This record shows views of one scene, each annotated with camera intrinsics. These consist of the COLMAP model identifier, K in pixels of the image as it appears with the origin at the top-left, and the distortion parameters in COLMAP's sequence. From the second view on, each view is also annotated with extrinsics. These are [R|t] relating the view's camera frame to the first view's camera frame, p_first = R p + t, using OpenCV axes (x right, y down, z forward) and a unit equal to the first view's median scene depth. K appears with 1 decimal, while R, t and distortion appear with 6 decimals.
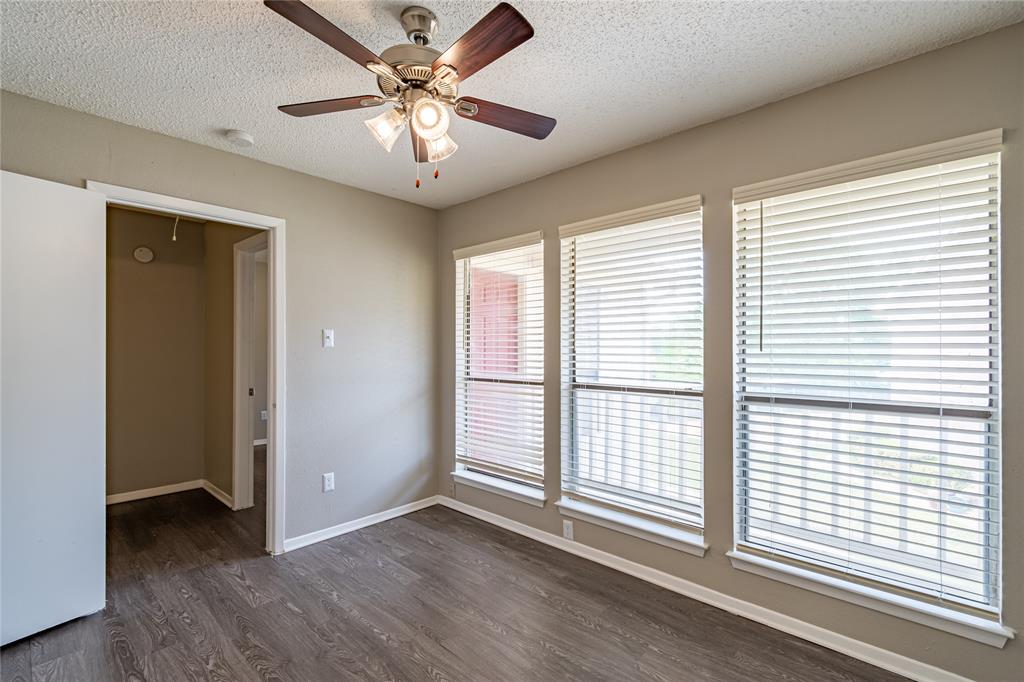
lens RADIAL K [[468.5, 0, 503.3], [0, 468.5, 347.5], [0, 0, 1]] dist [0.014281, -0.005412]
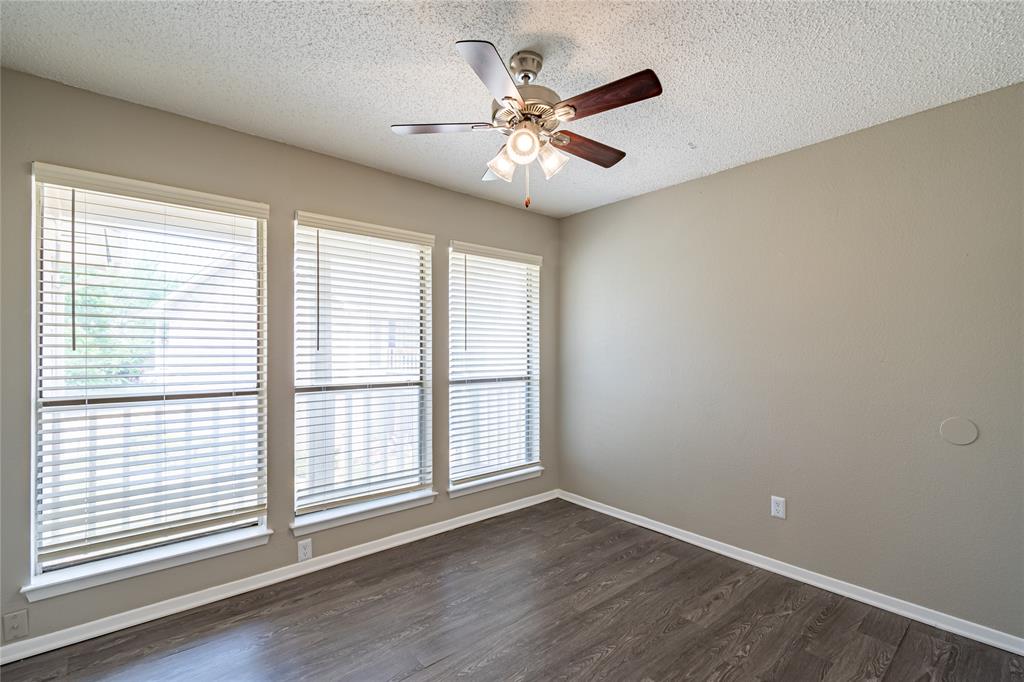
lens RADIAL K [[468.5, 0, 510.7], [0, 468.5, 348.1], [0, 0, 1]] dist [0.014281, -0.005412]
pose [[0.074316, -0.005008, 0.997222, -0.910778], [-0.016373, 0.999846, 0.006241, -0.012377], [-0.997100, -0.016792, 0.074222, 0.679017]]
